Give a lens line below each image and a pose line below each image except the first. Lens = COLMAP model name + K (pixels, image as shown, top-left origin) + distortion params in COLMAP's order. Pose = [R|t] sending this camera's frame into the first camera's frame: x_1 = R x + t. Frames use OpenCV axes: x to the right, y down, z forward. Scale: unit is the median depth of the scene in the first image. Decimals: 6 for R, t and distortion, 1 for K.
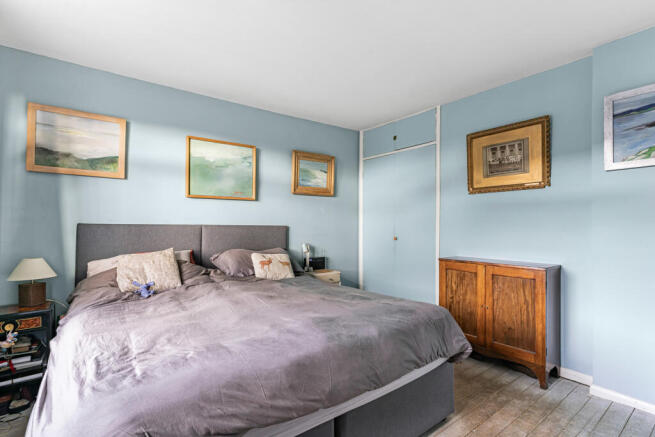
lens RADIAL K [[317.5, 0, 325.7], [0, 317.5, 220.0], [0, 0, 1]] dist [0.004029, 0.000181]
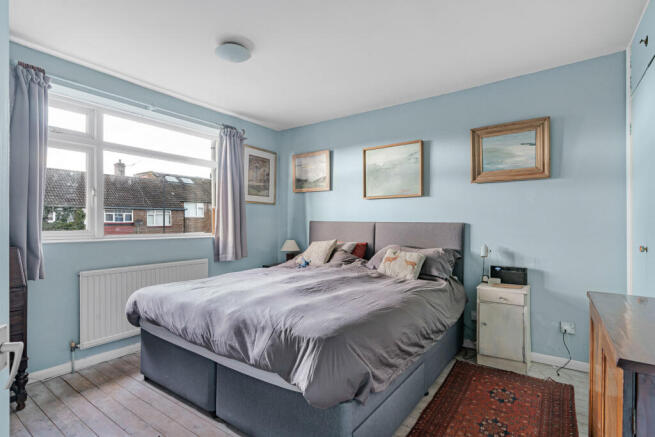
lens RADIAL K [[317.5, 0, 325.9], [0, 317.5, 220.7], [0, 0, 1]] dist [0.004029, 0.000181]
pose [[0.293248, -0.005399, -0.956021, 0.631838], [0.013721, 0.999905, -0.001438, 0.010213], [0.955938, -0.012696, 0.293295, 0.452032]]
